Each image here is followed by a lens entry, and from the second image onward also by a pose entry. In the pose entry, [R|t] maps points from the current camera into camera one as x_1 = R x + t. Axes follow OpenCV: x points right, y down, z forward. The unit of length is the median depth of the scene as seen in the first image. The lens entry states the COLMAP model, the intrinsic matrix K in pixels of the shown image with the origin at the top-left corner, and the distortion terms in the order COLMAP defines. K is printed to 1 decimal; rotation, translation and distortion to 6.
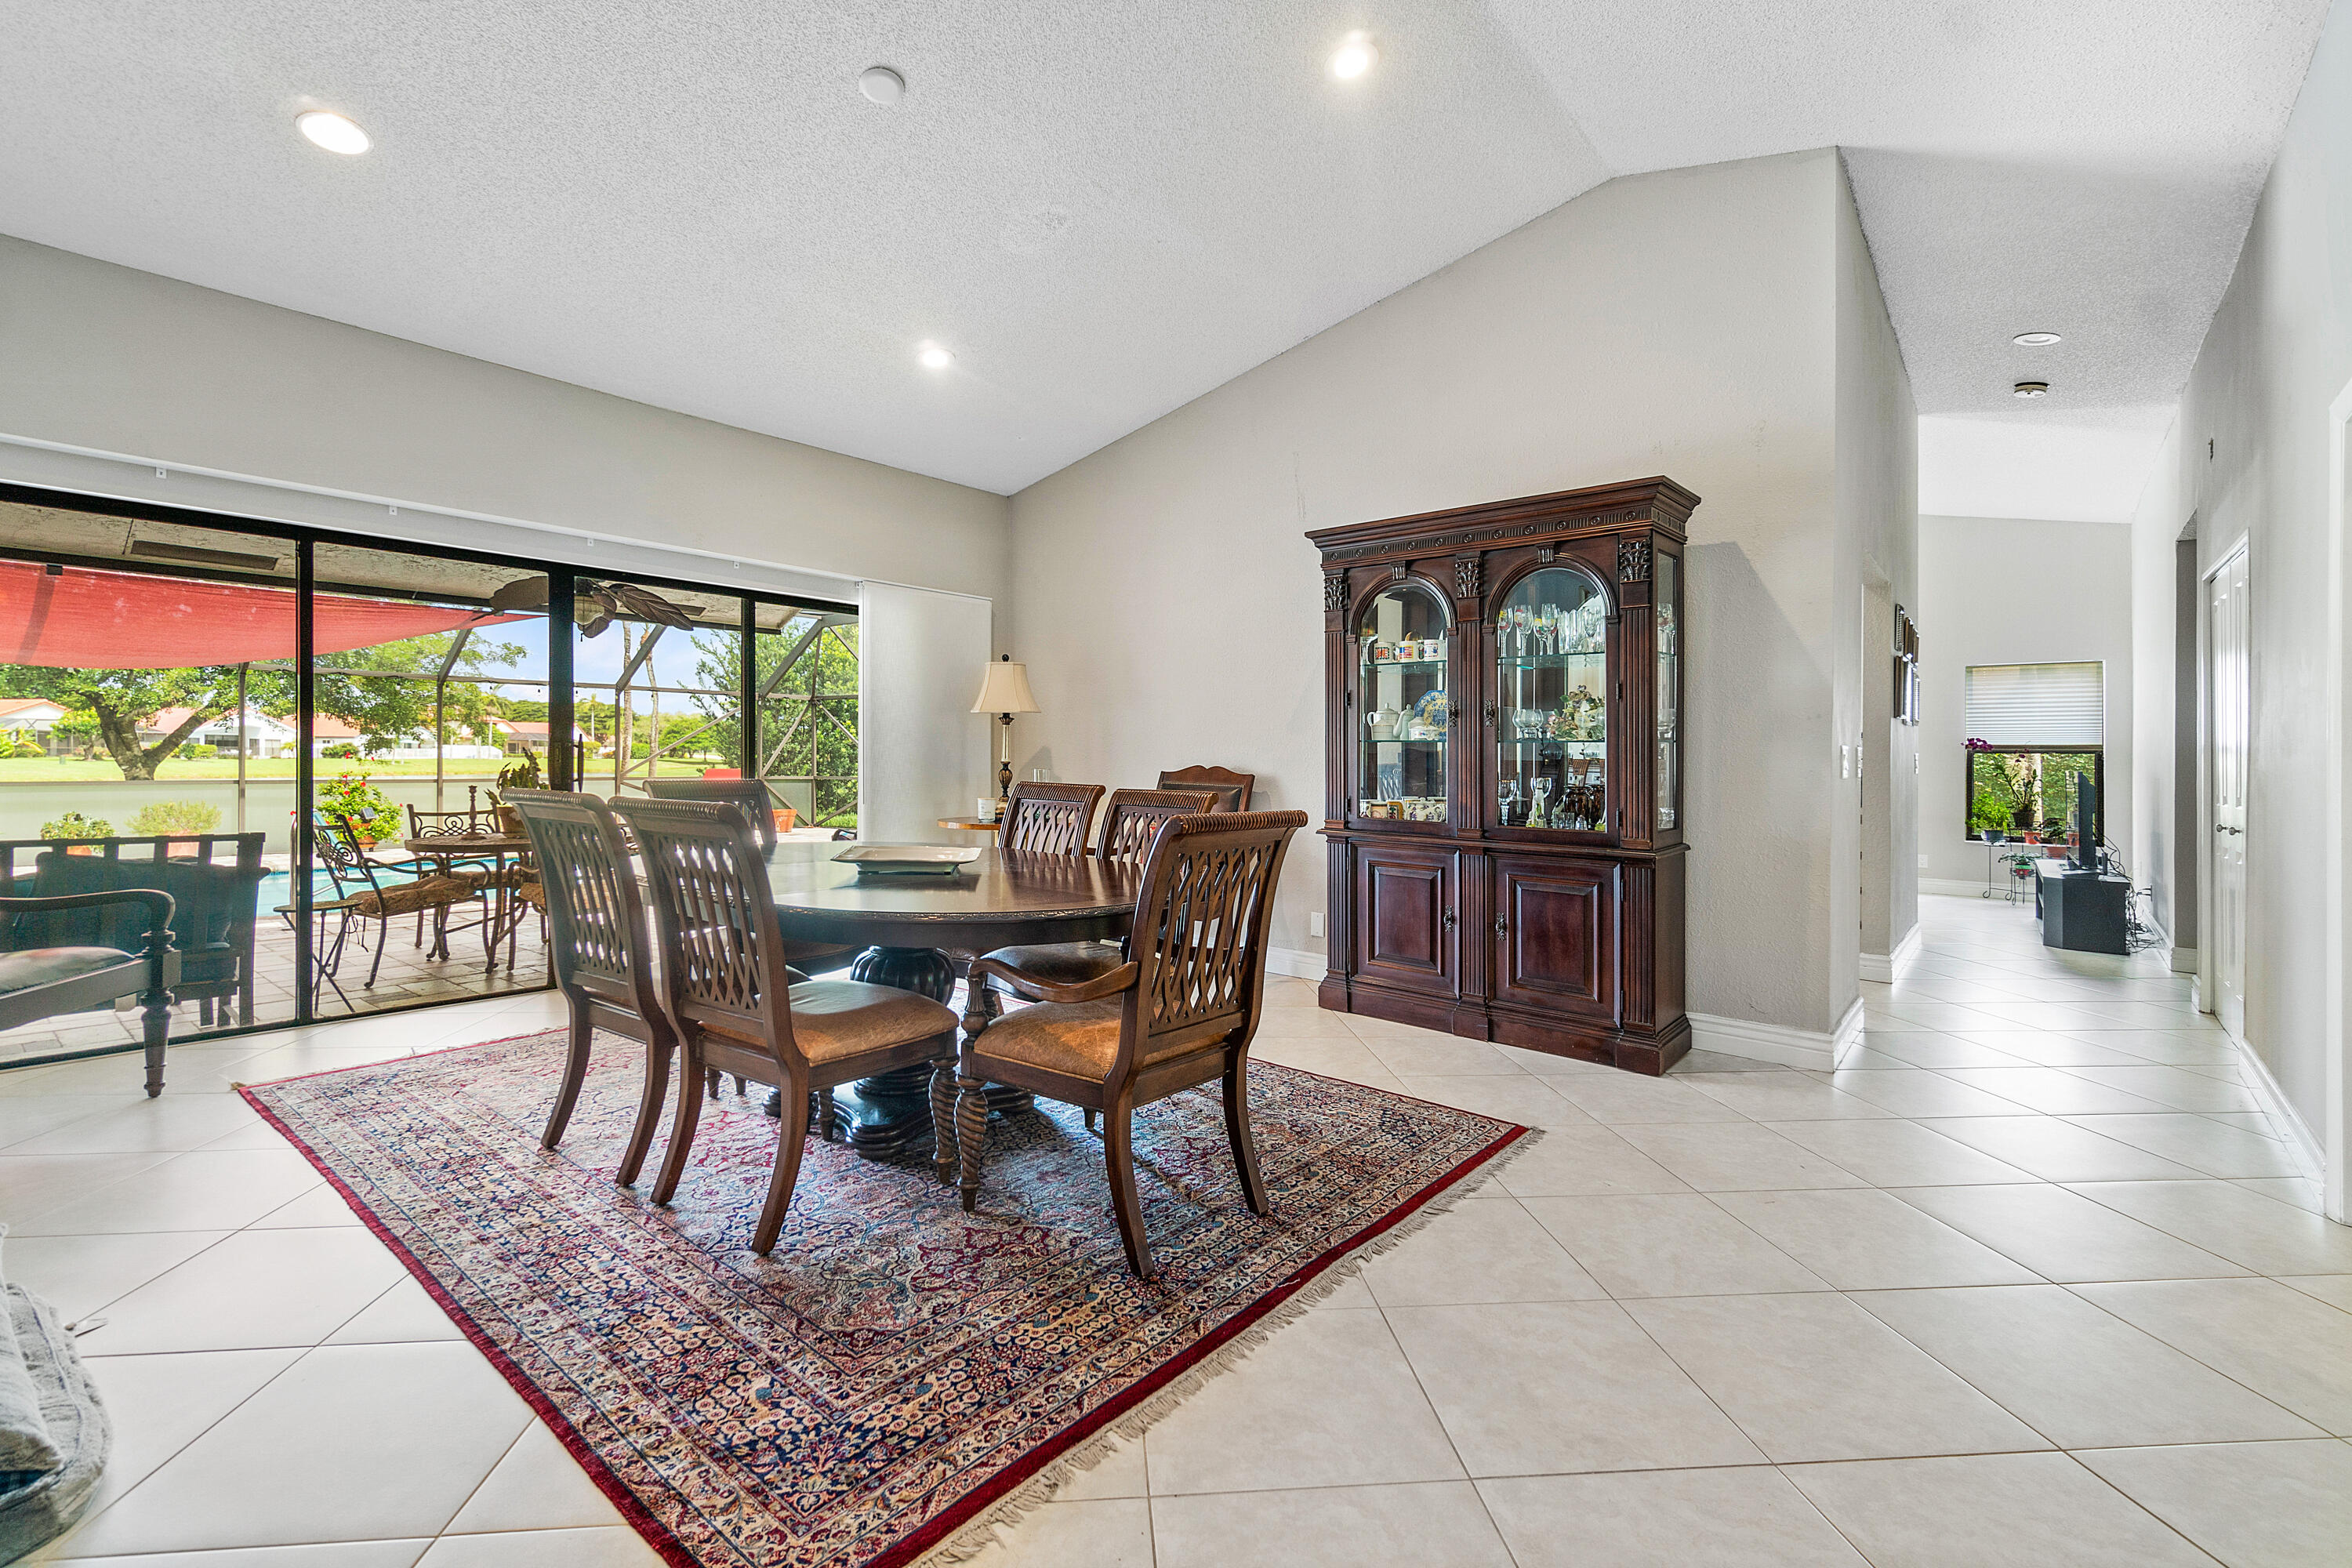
lens RADIAL K [[1059.2, 0, 1166.1], [0, 1059.2, 760.9], [0, 0, 1]] dist [0.003336, -0.001231]
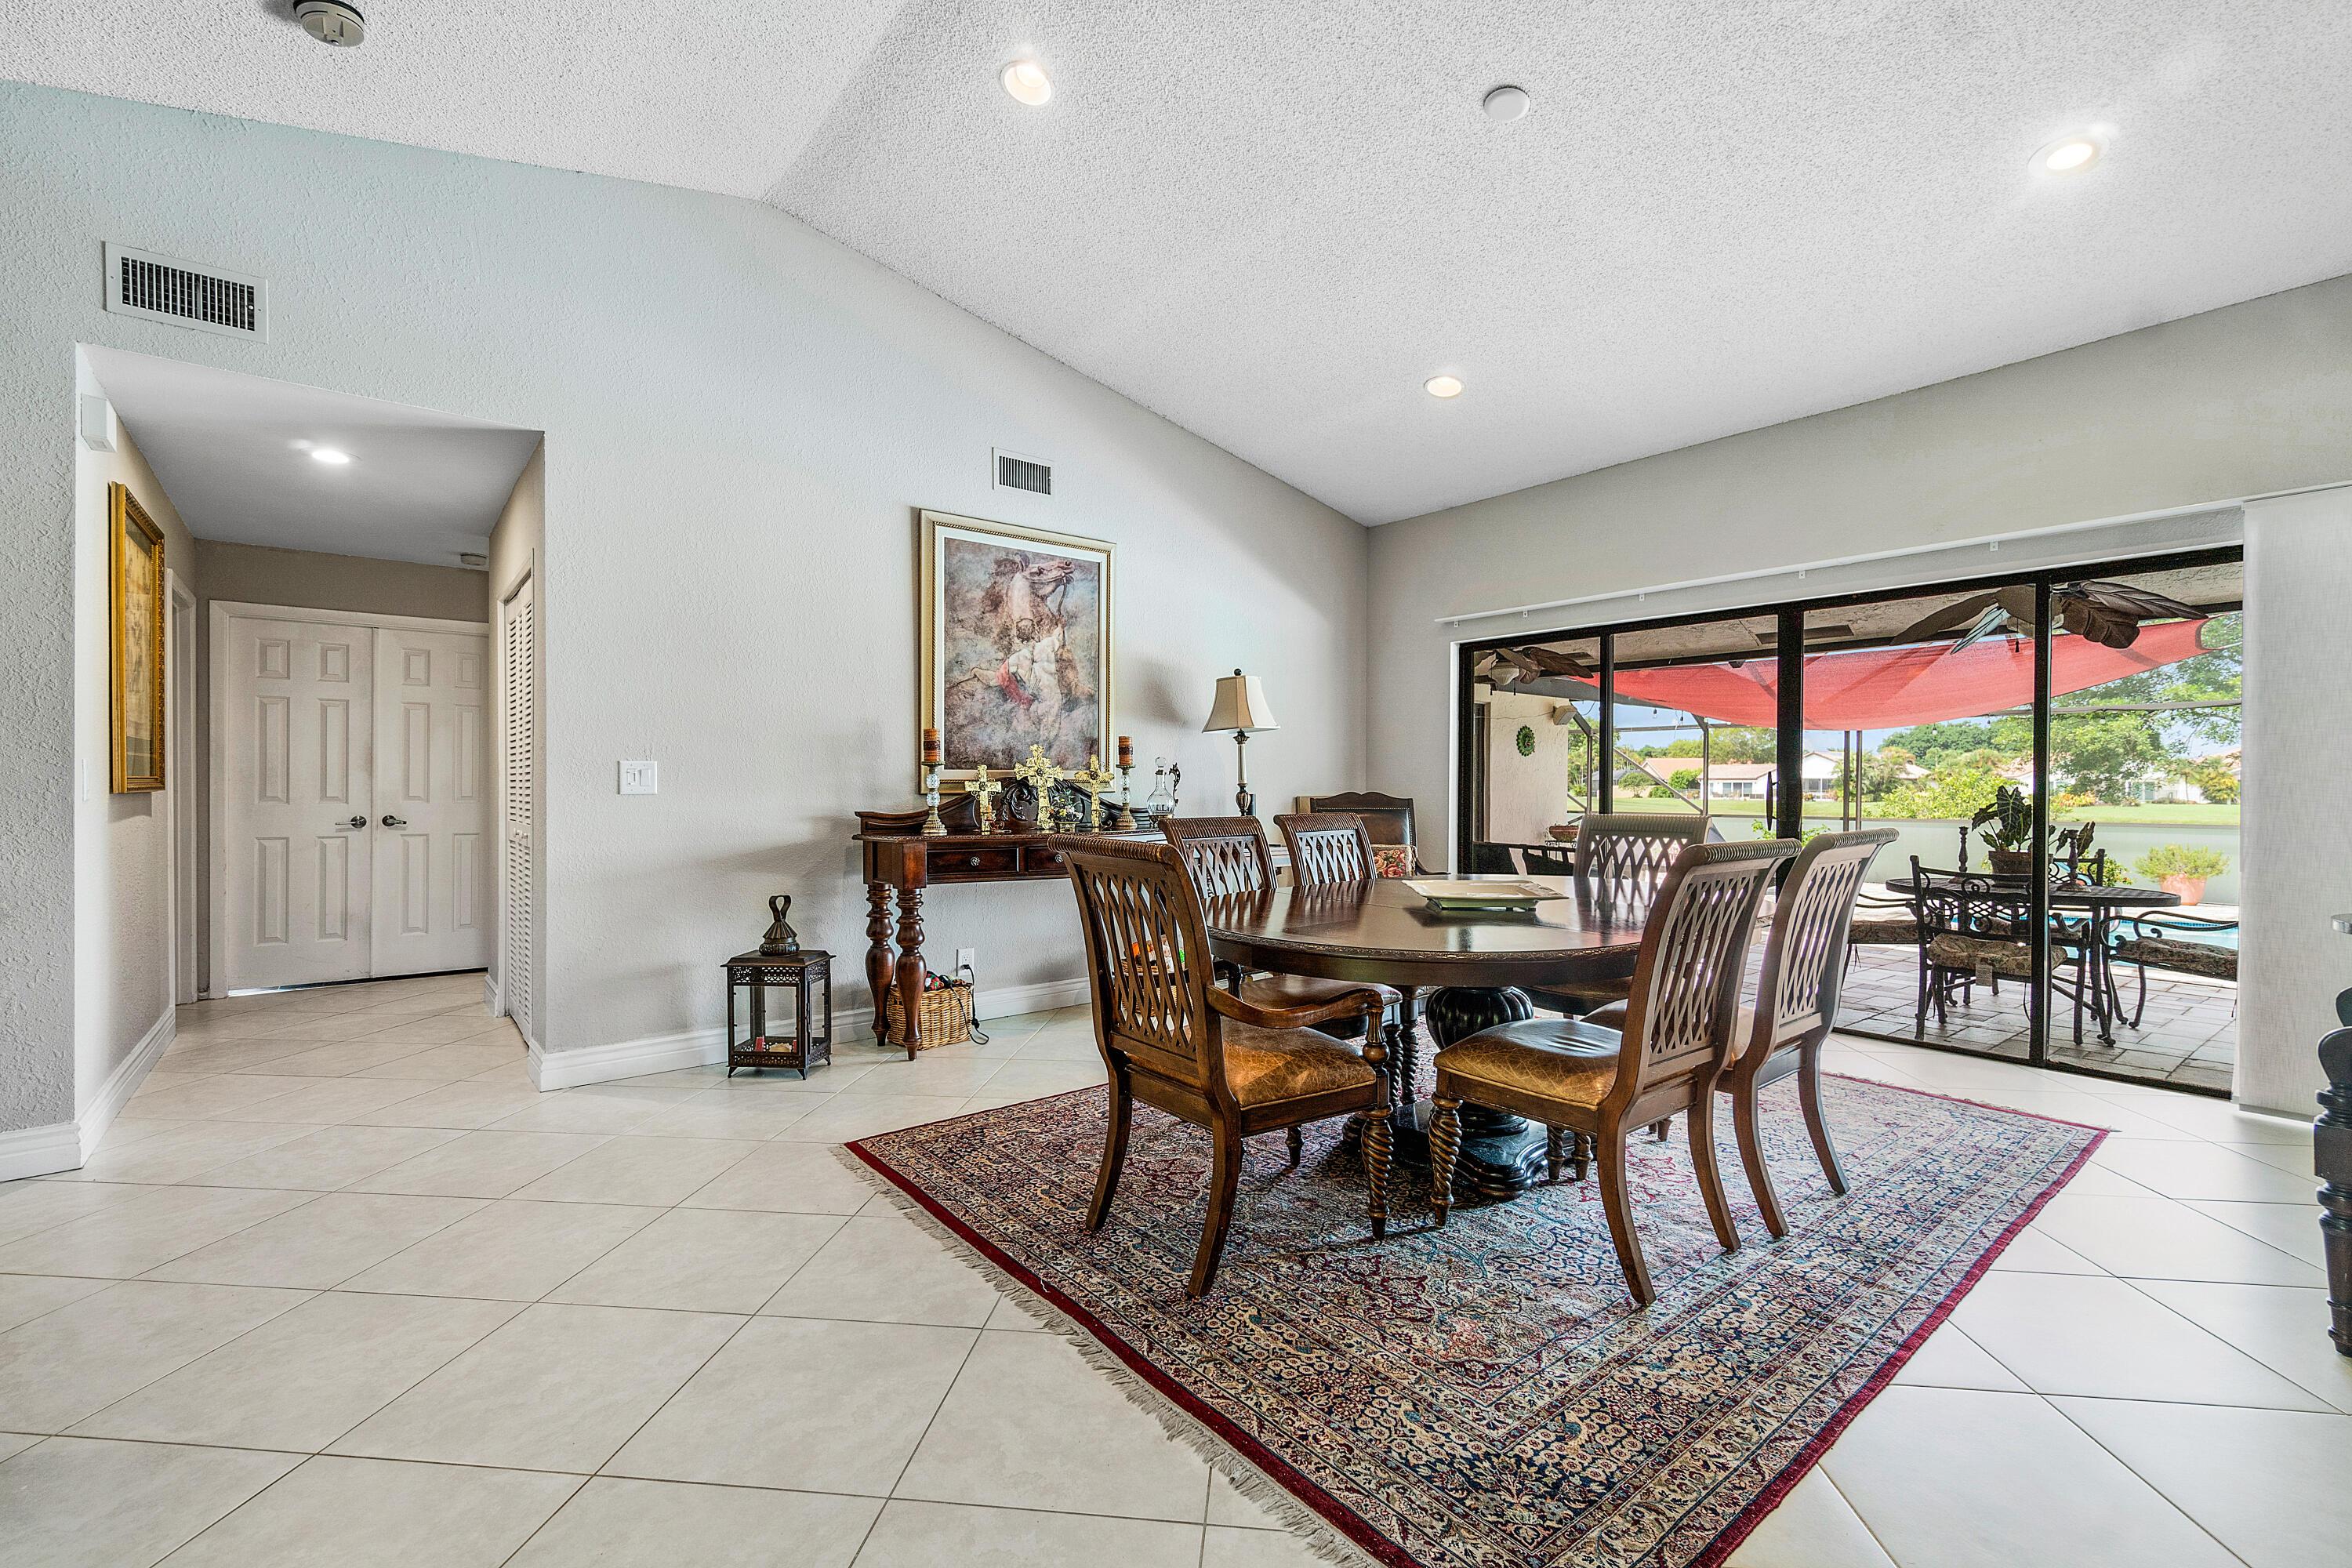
lens RADIAL K [[1059.2, 0, 1182.3], [0, 1059.2, 788.7], [0, 0, 1]] dist [0.003336, -0.001231]
pose [[-0.219090, -0.009084, -0.975662, 0.738302], [-0.010645, 0.999919, -0.006919, 0.005589], [0.975647, 0.008870, -0.219169, 0.903377]]
